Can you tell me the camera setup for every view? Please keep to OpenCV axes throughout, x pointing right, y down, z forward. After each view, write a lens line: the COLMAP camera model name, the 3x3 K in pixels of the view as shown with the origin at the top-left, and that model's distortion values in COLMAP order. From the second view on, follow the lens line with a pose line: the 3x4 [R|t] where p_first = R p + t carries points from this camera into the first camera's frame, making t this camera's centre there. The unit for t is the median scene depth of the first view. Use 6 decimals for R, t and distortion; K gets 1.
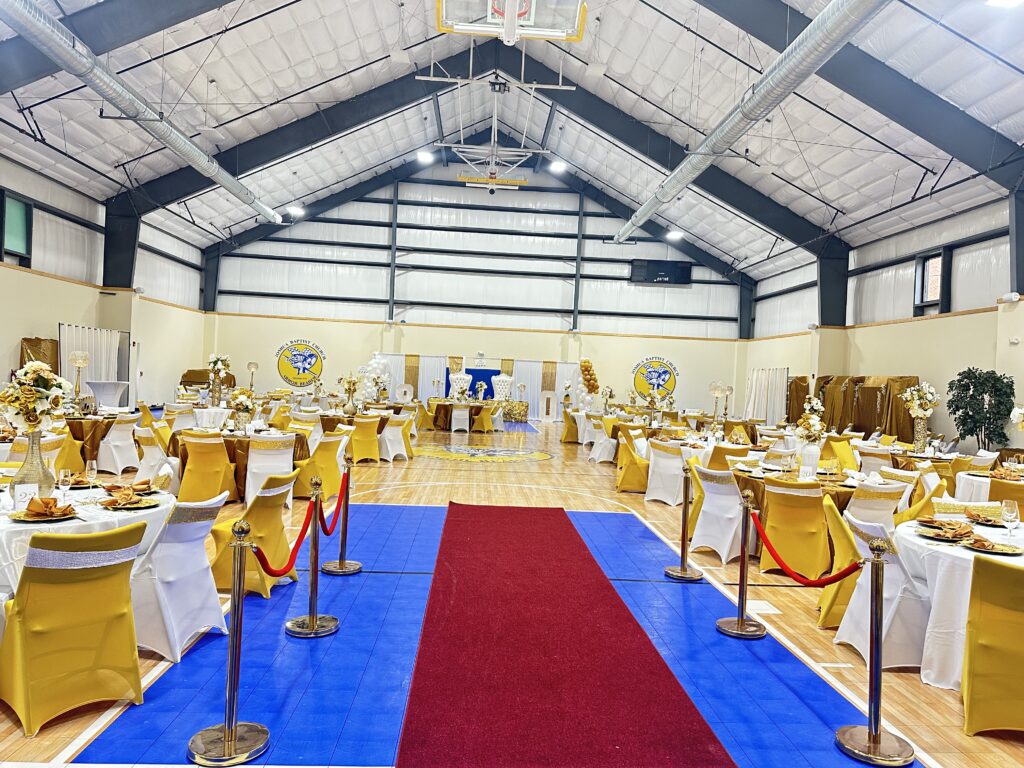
lens RADIAL K [[707.7, 0, 512.0], [0, 707.7, 384.0], [0, 0, 1]] dist [0.126866, -0.182412]
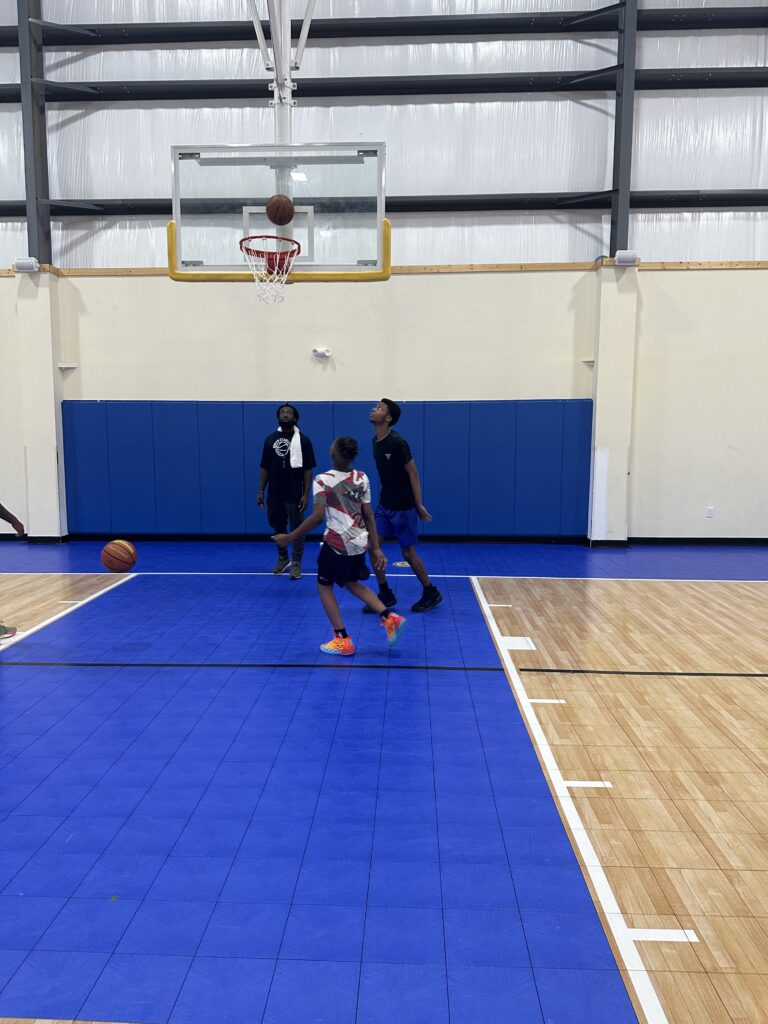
lens RADIAL K [[707.7, 0, 375.7], [0, 707.7, 513.8], [0, 0, 1]] dist [0.126866, -0.182412]
pose [[0.993402, -0.036809, -0.108621, 0.013895], [0.048179, 0.993412, 0.103982, -0.002983], [0.104078, -0.108529, 0.988630, 0.703170]]
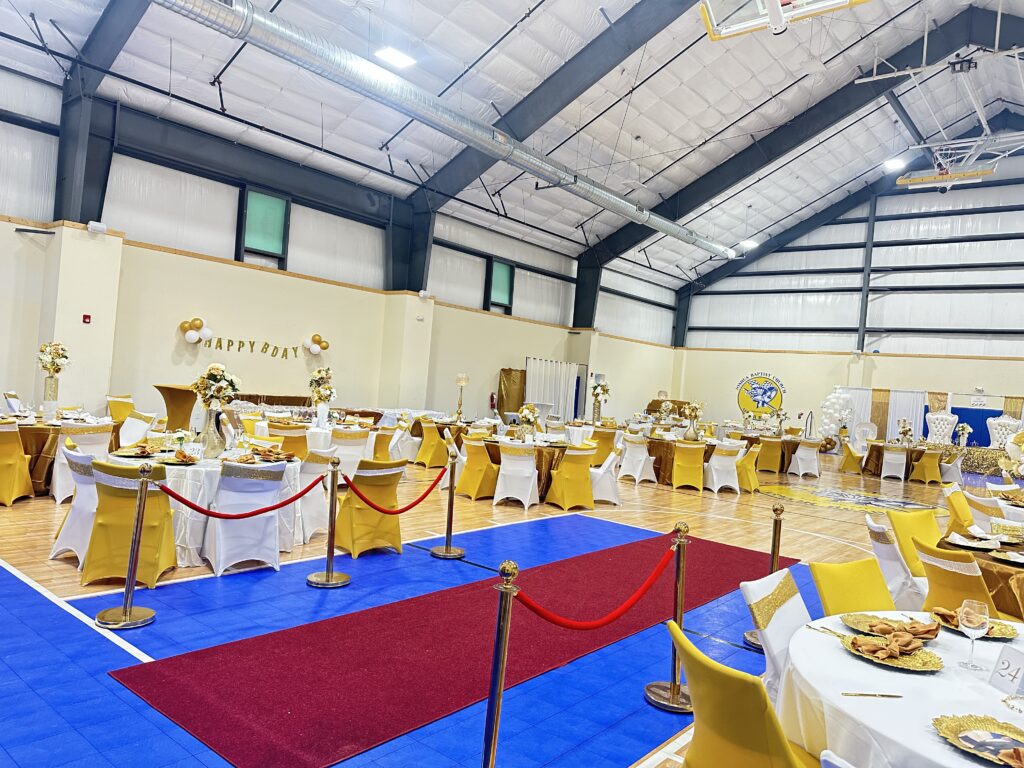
lens RADIAL K [[707.7, 0, 512.0], [0, 707.7, 384.0], [0, 0, 1]] dist [0.126866, -0.182412]
pose [[0.735623, 0.011110, -0.677300, 0.125418], [-0.047872, 0.998218, -0.035620, 0.005264], [0.675698, 0.058626, 0.734844, 0.047108]]
